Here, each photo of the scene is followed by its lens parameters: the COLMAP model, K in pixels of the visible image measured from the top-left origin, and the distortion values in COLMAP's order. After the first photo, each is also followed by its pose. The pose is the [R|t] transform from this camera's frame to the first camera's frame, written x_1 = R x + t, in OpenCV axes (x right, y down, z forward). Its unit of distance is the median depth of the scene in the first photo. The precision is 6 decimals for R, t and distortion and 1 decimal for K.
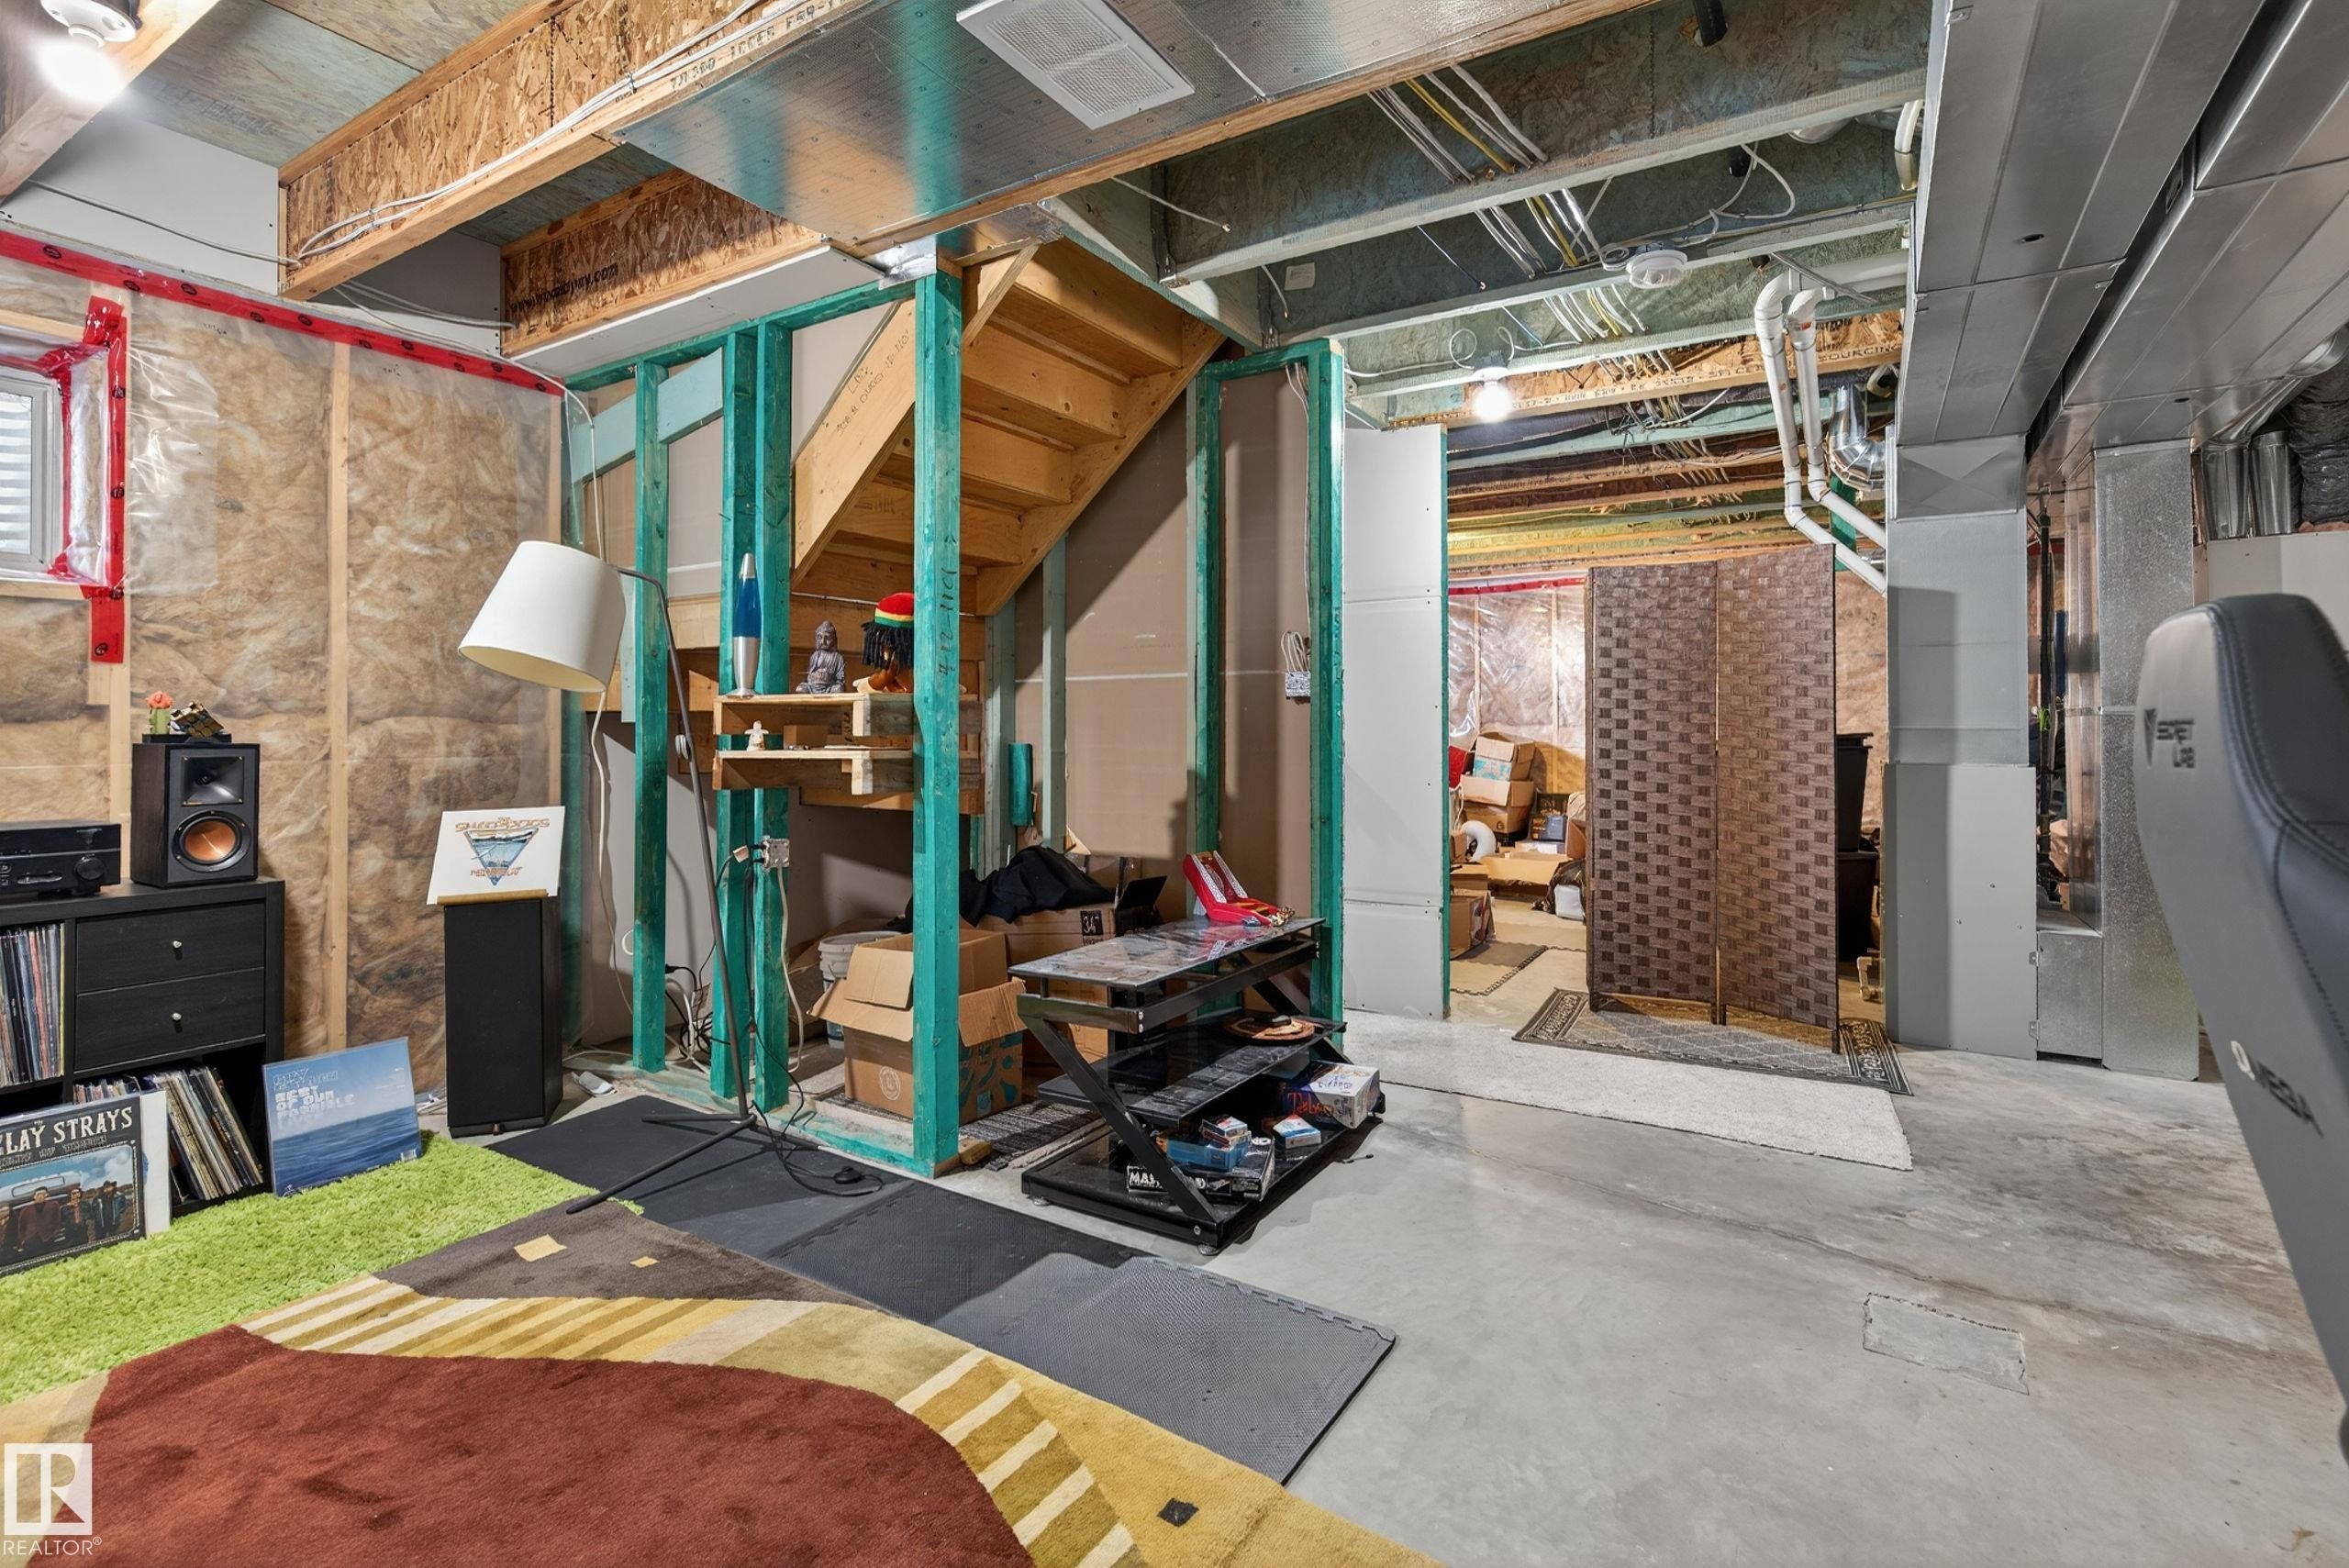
lens RADIAL K [[1081.7, 0, 1183.3], [0, 1081.7, 746.9], [0, 0, 1]] dist [0.000061, 0.000604]
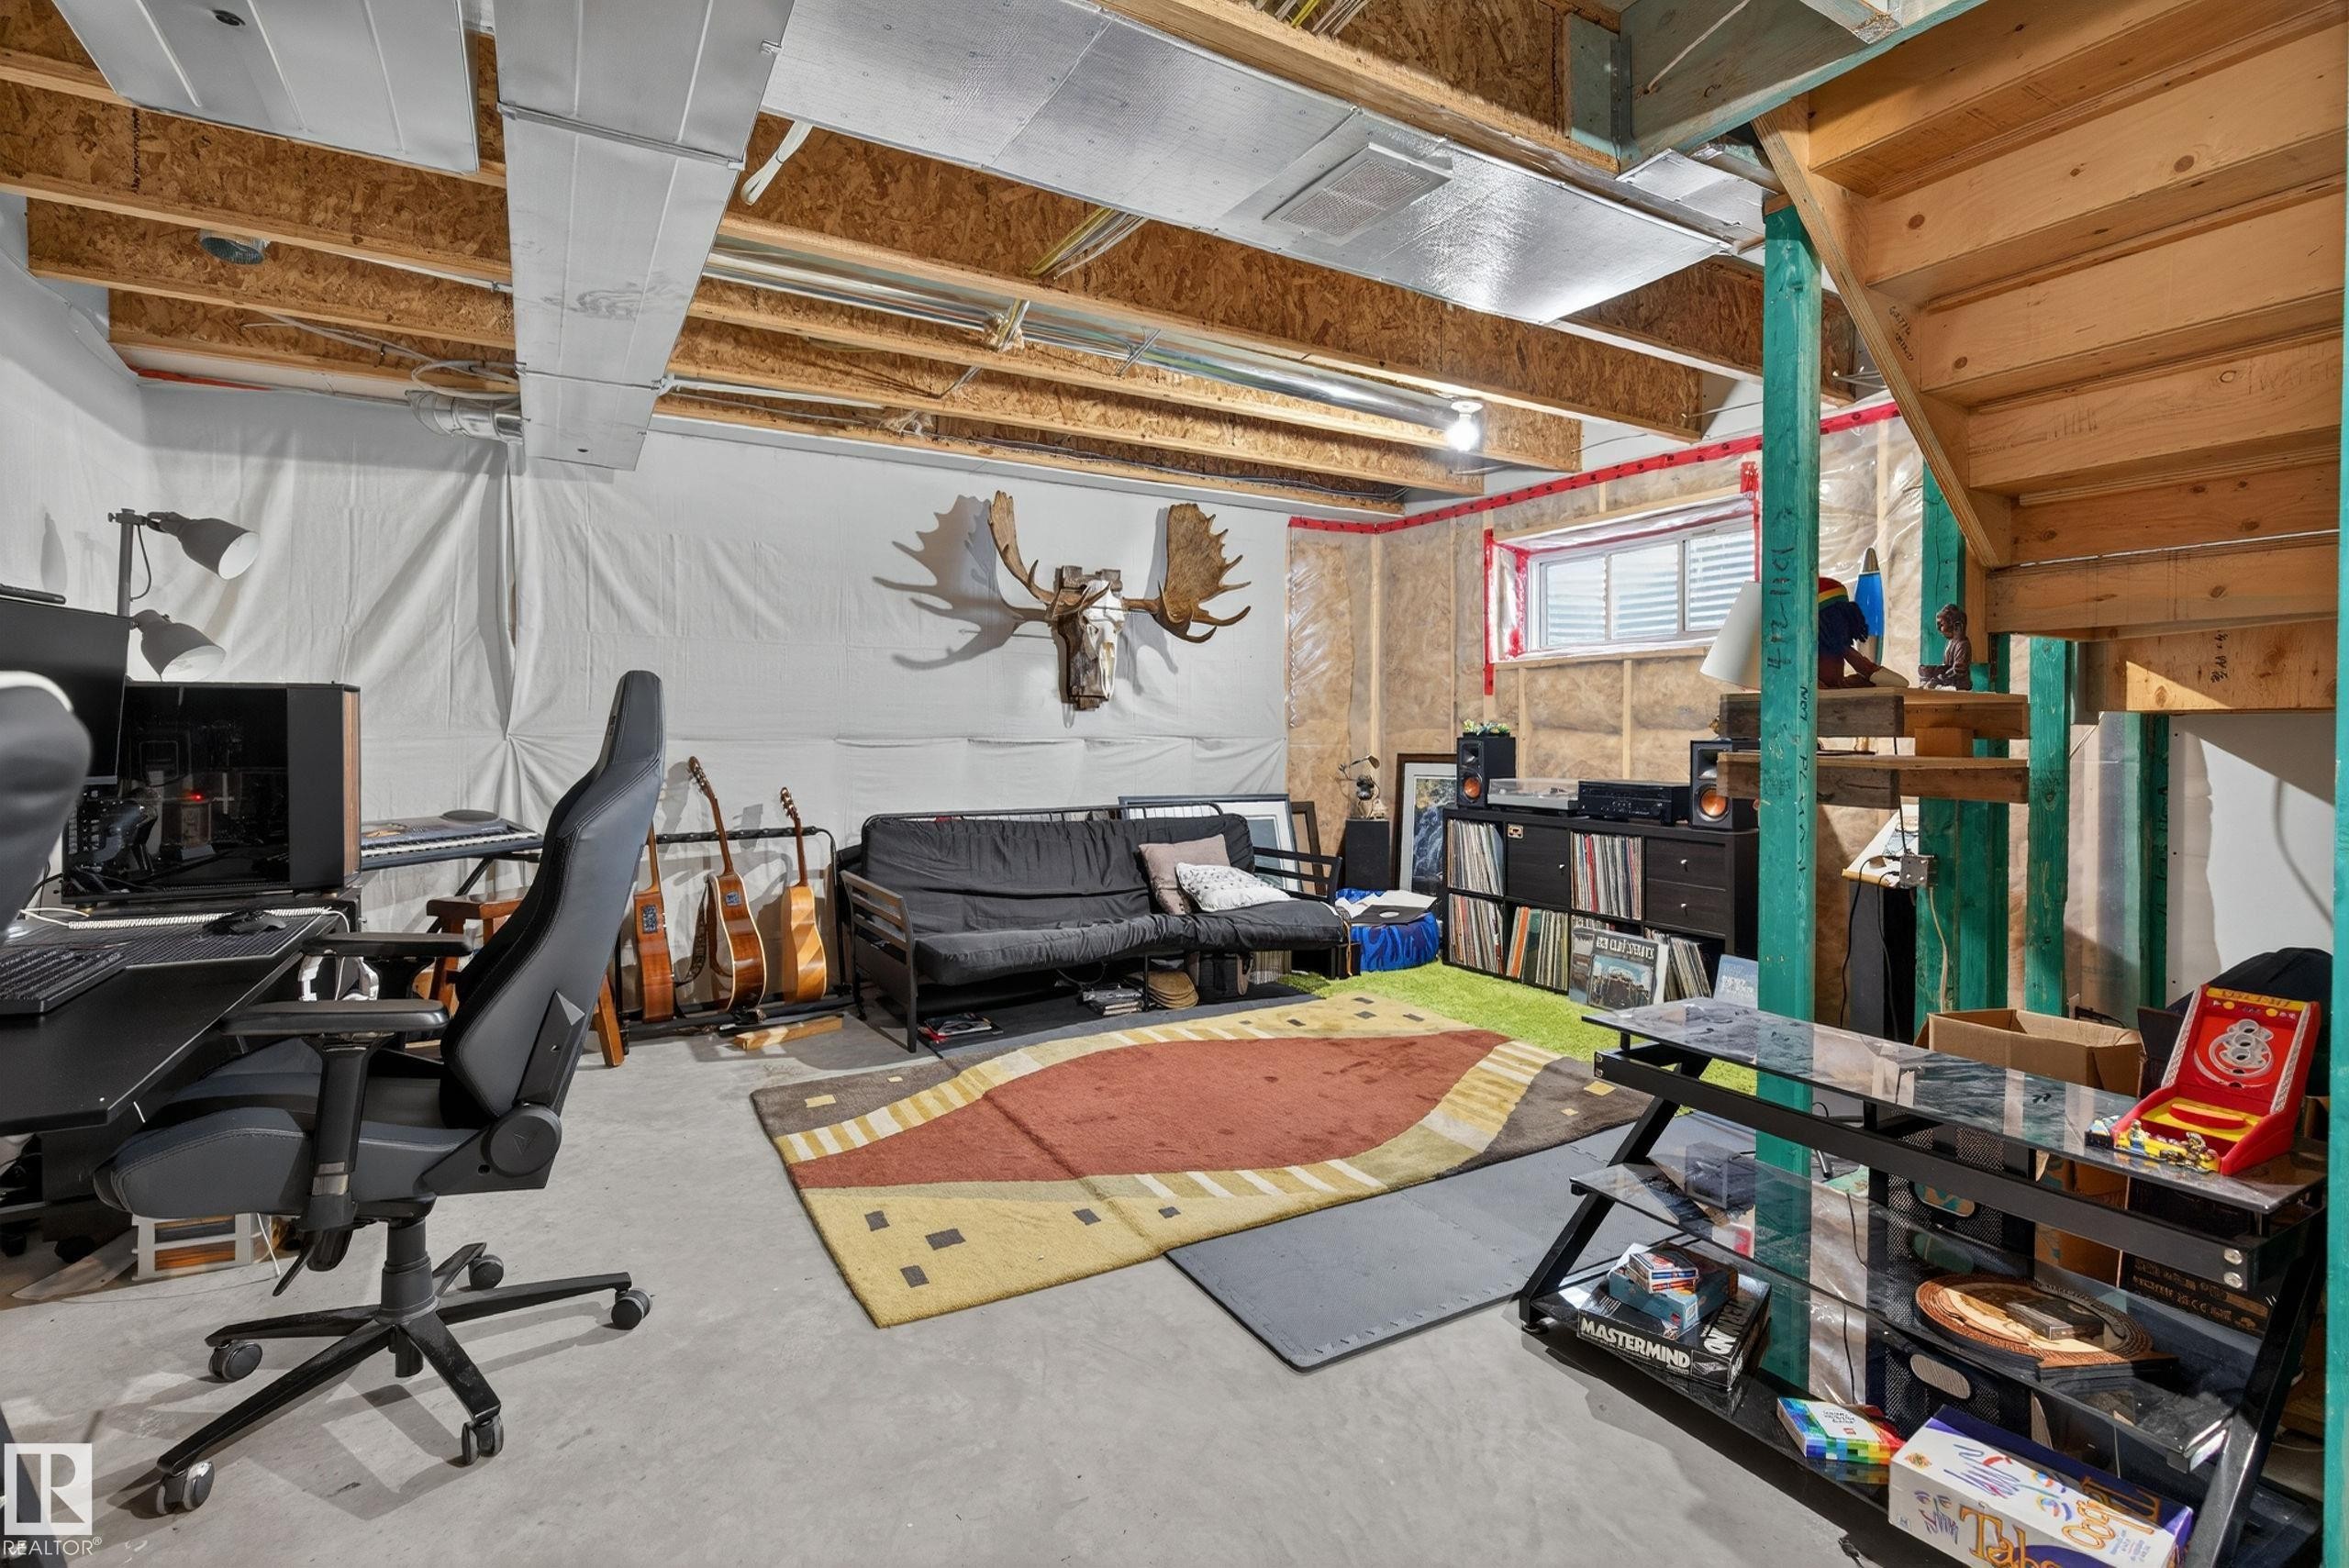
lens RADIAL K [[1081.7, 0, 1183.3], [0, 1081.7, 746.9], [0, 0, 1]] dist [0.000061, 0.000604]
pose [[-0.468379, 0.011967, -0.883446, 1.123722], [-0.013477, 0.999695, 0.020687, -0.019908], [0.883425, 0.021595, -0.468075, 1.402263]]
